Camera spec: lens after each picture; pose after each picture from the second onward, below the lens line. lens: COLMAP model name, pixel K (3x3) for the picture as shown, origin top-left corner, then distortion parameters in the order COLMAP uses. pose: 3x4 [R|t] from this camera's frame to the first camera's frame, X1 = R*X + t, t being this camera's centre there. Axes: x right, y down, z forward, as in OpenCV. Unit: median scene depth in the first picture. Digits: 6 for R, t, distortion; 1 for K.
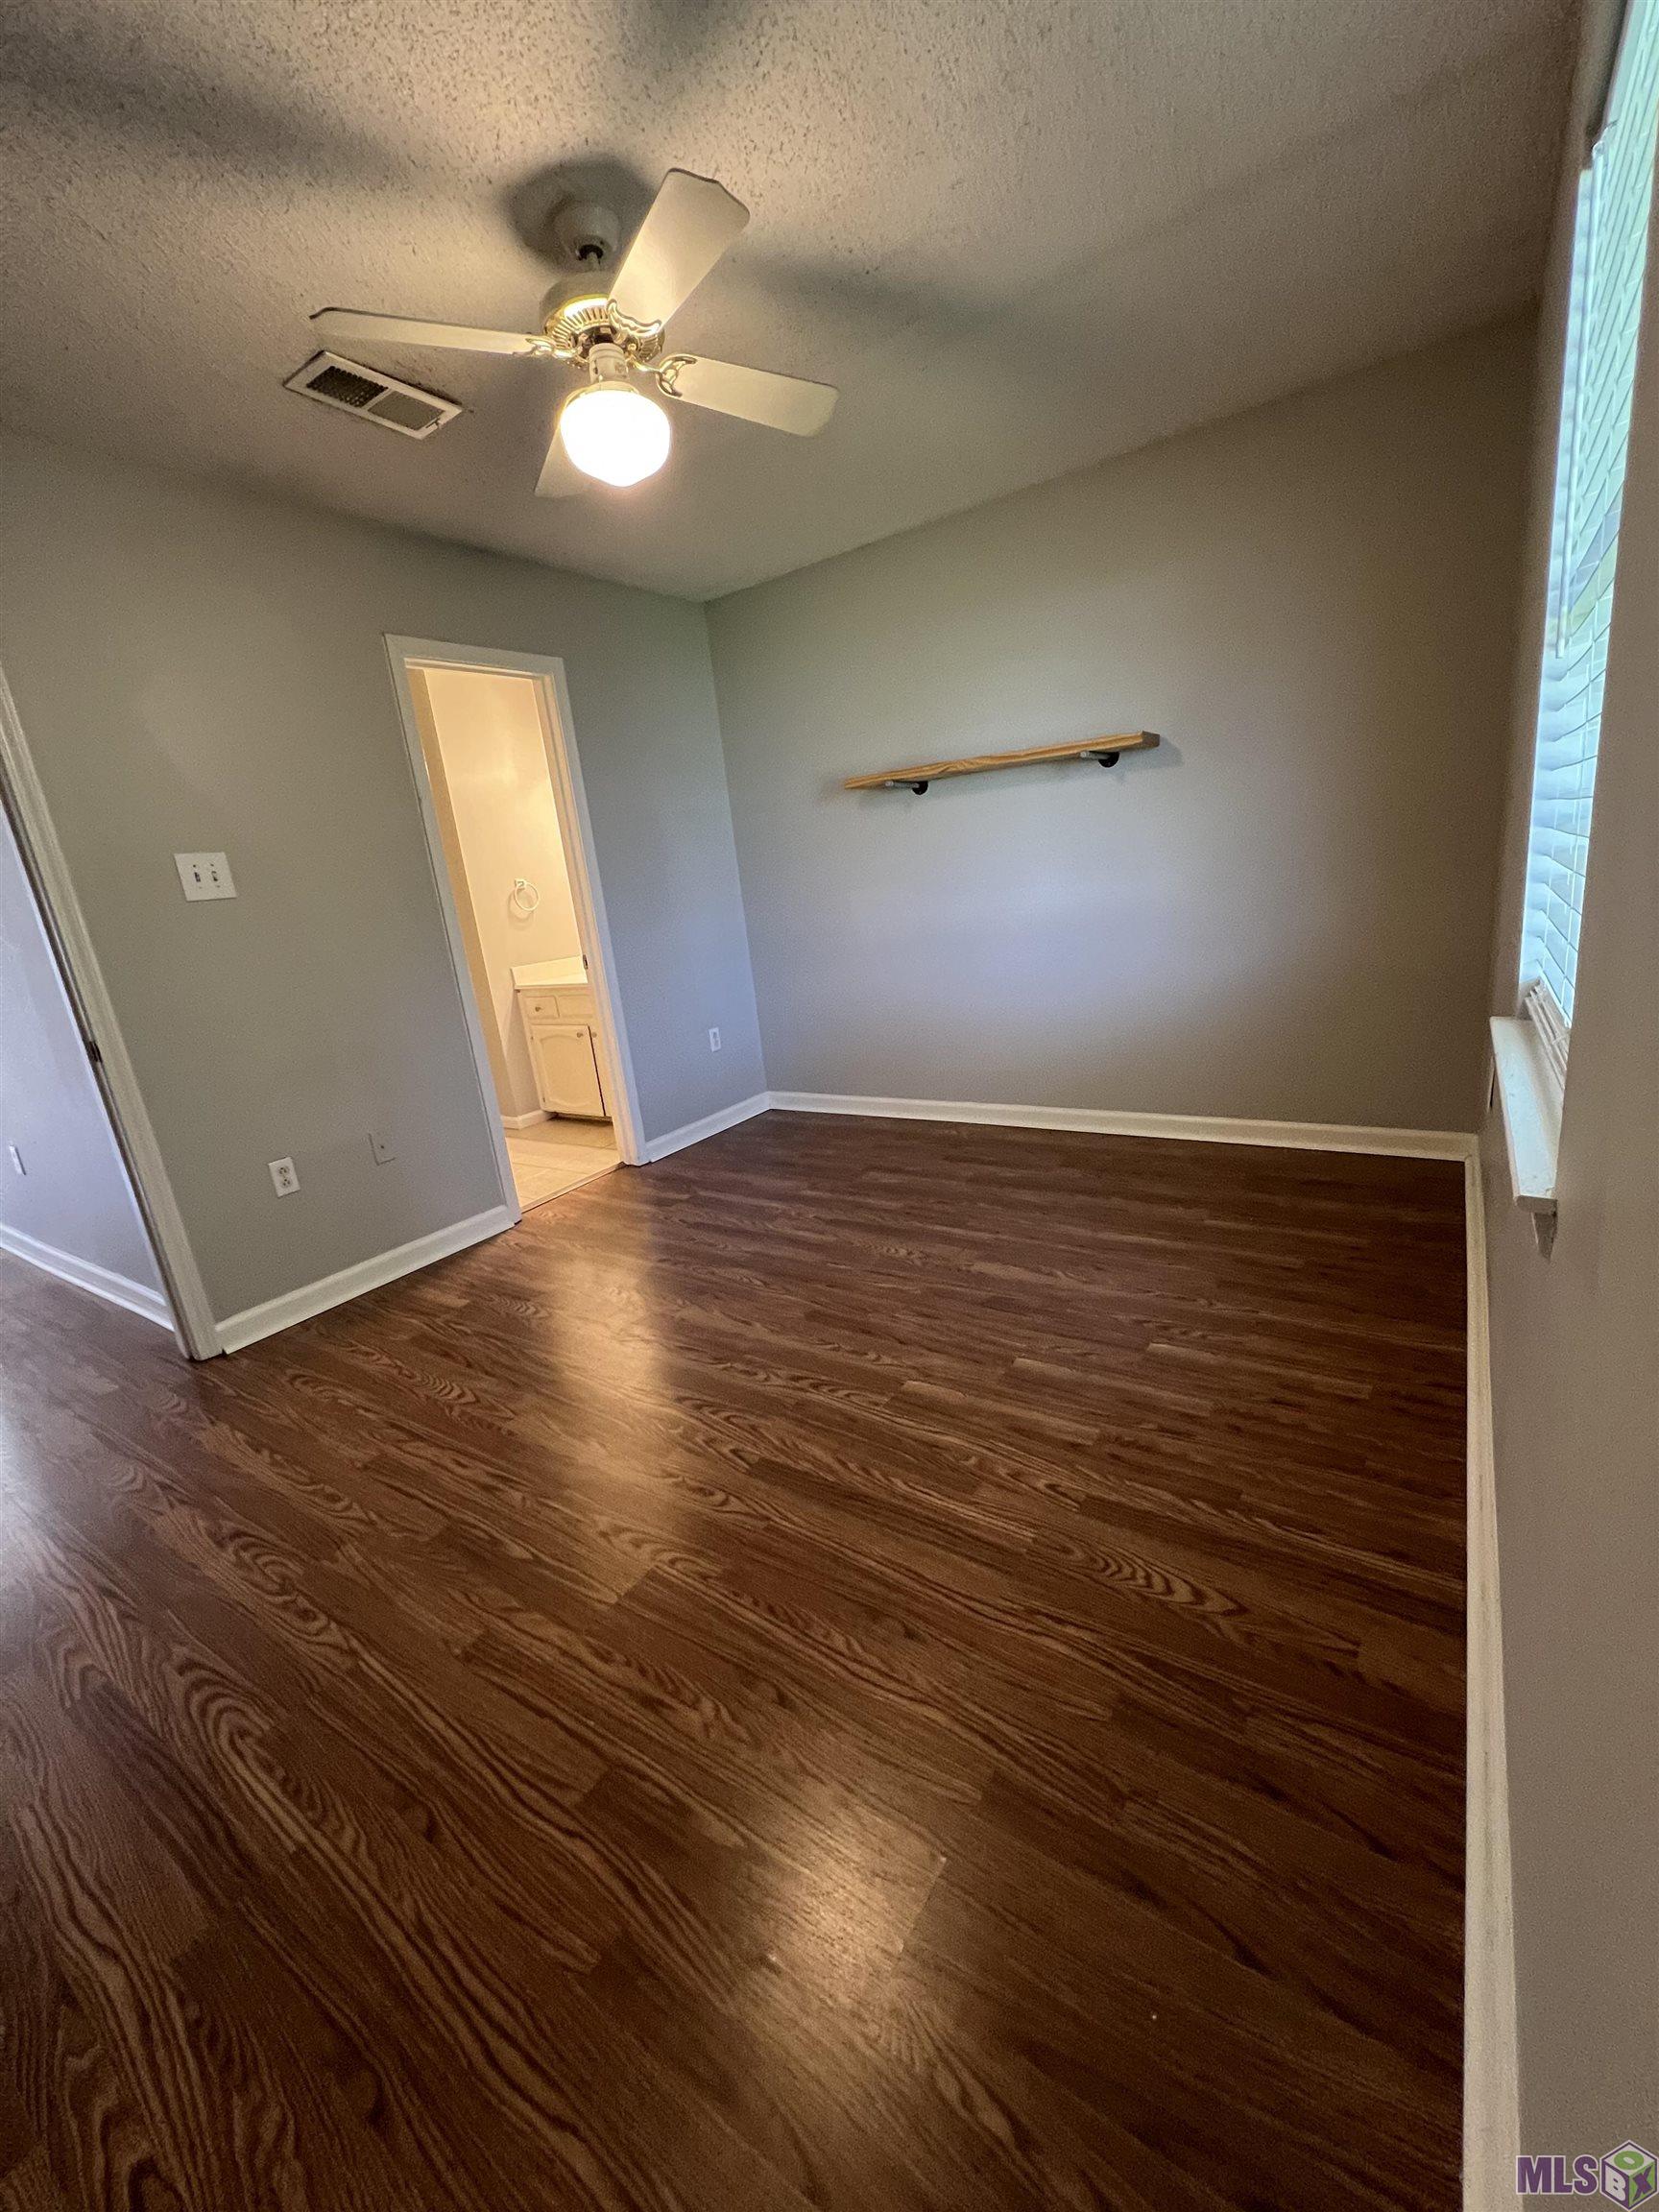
lens RADIAL K [[887.5, 0, 832.0], [0, 887.5, 1104.6], [0, 0, 1]] dist [0.001455, 0.000842]
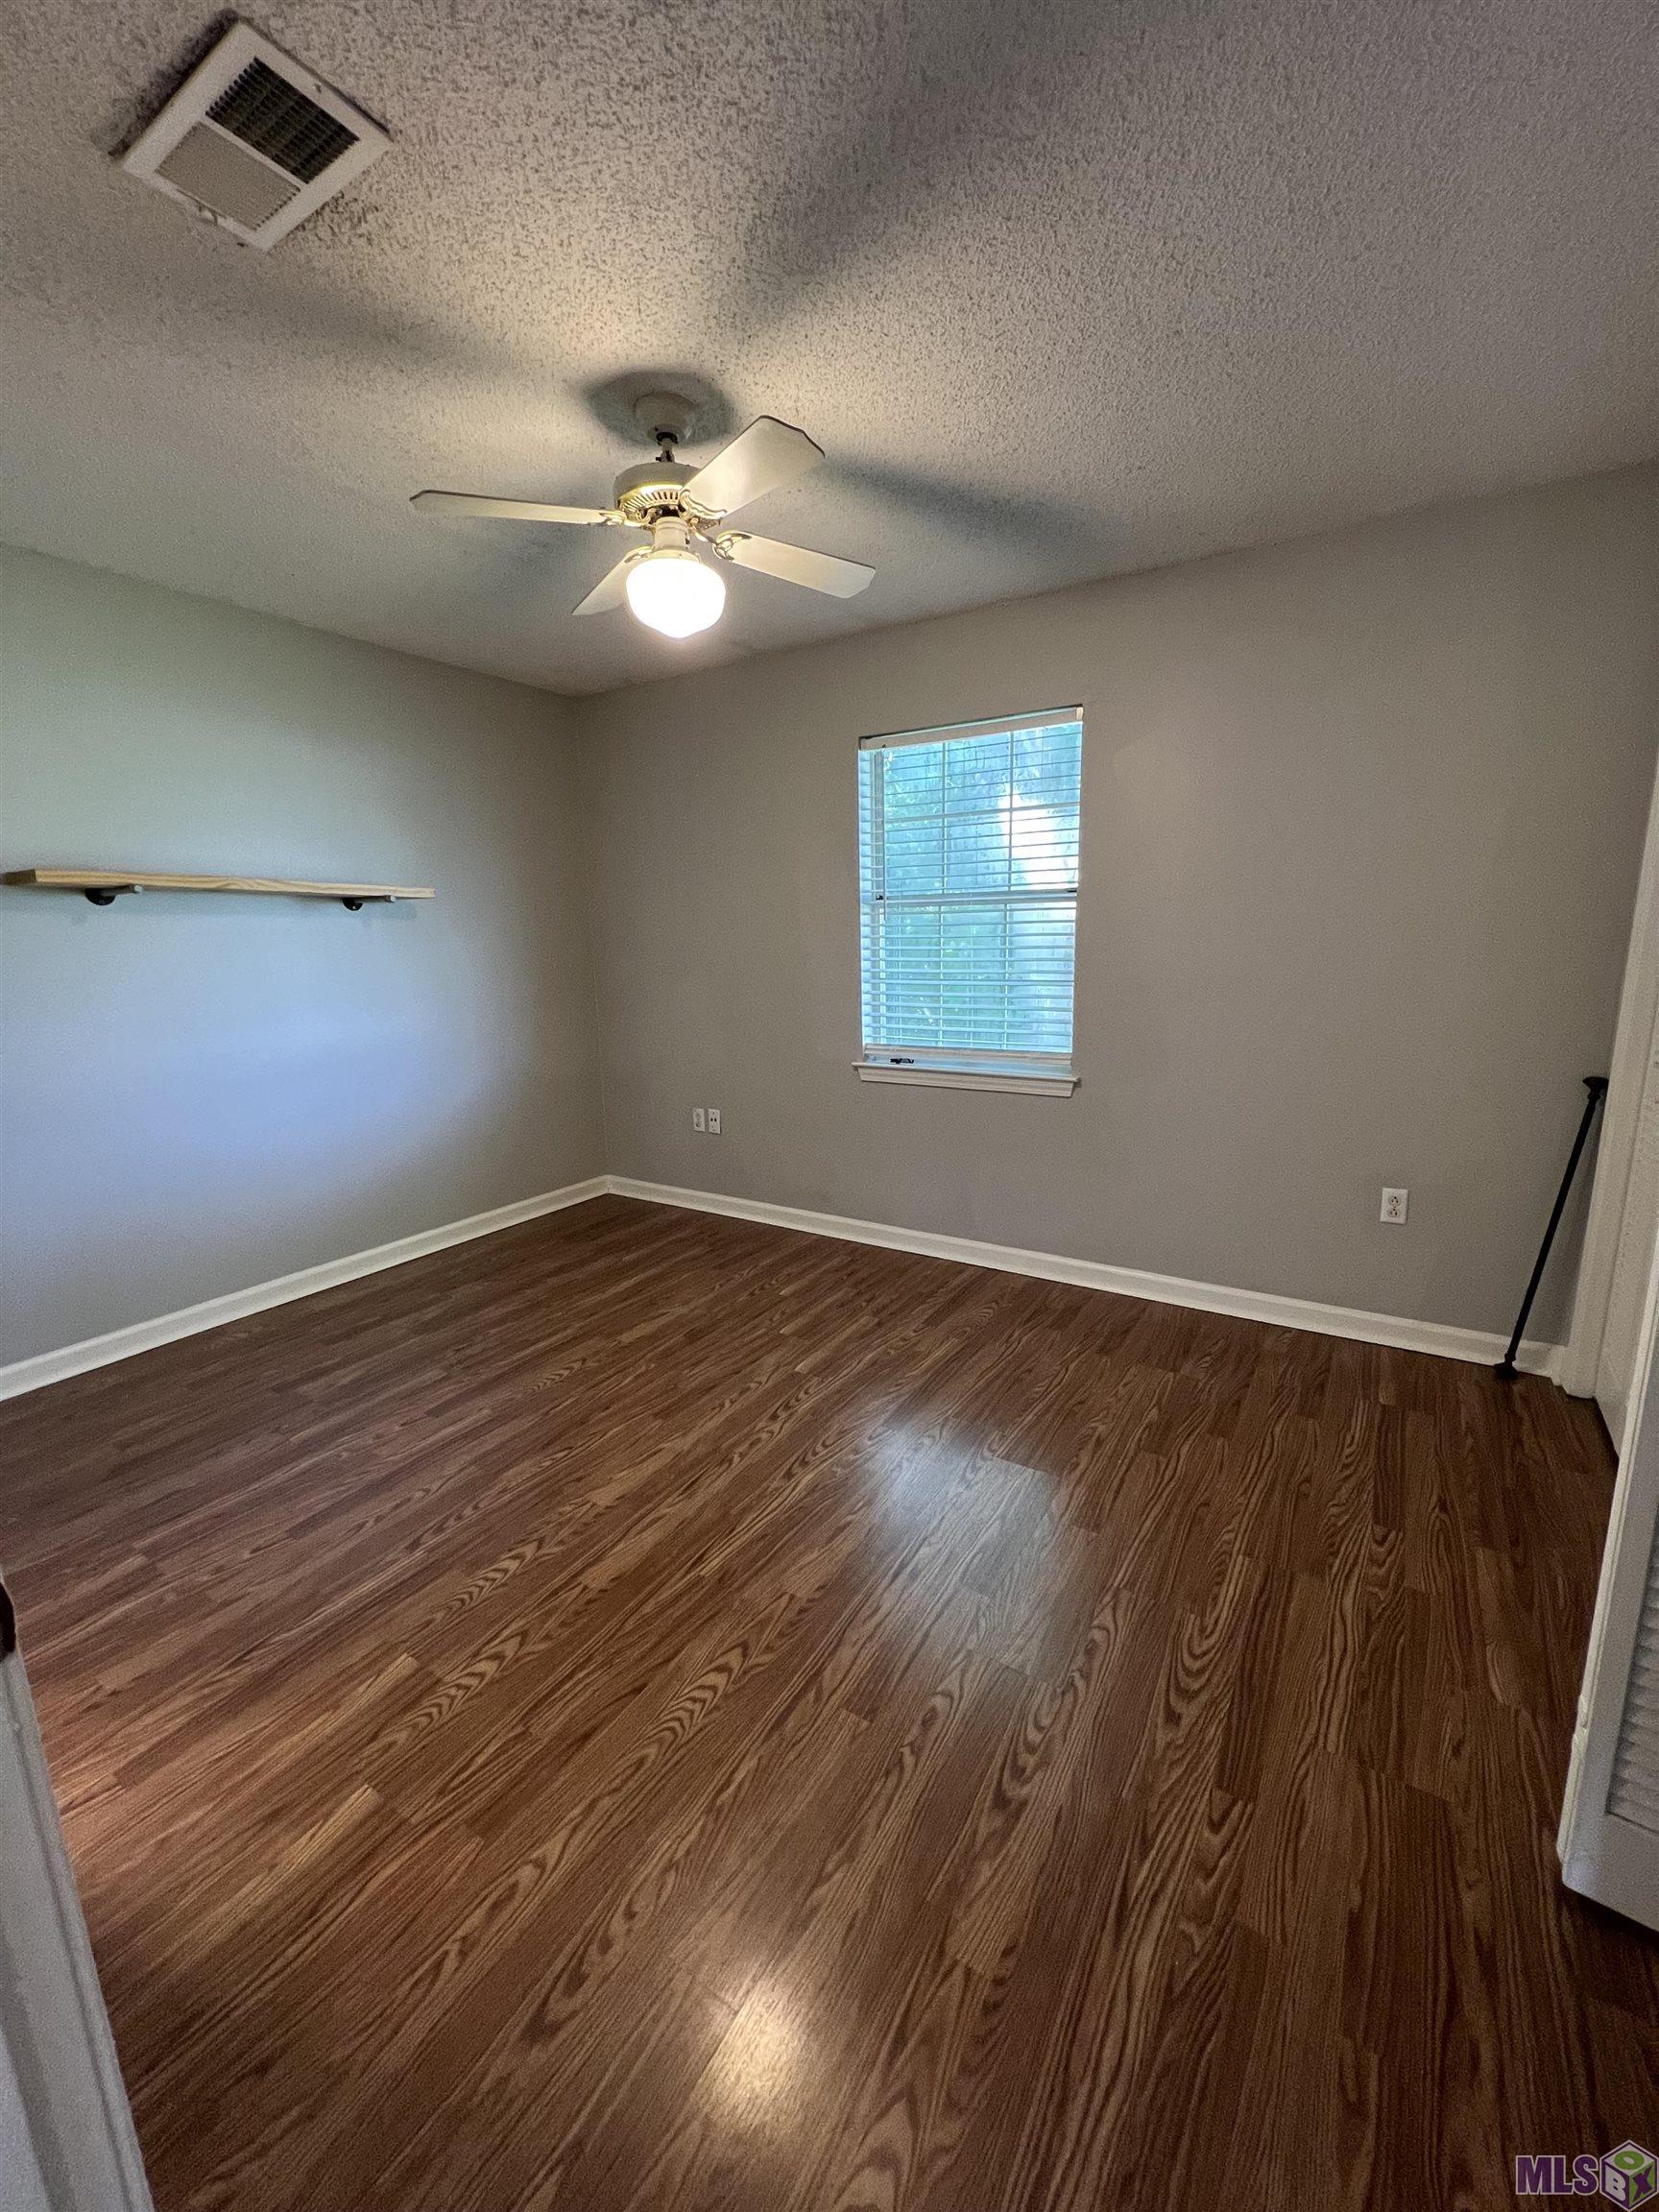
lens RADIAL K [[887.5, 0, 828.5], [0, 887.5, 1105.8], [0, 0, 1]] dist [0.001455, 0.000842]
pose [[-0.029795, -0.086061, 0.995844, -1.101717], [0.274829, 0.957183, 0.090943, -0.156119], [-0.961031, 0.276396, -0.004867, 0.787955]]
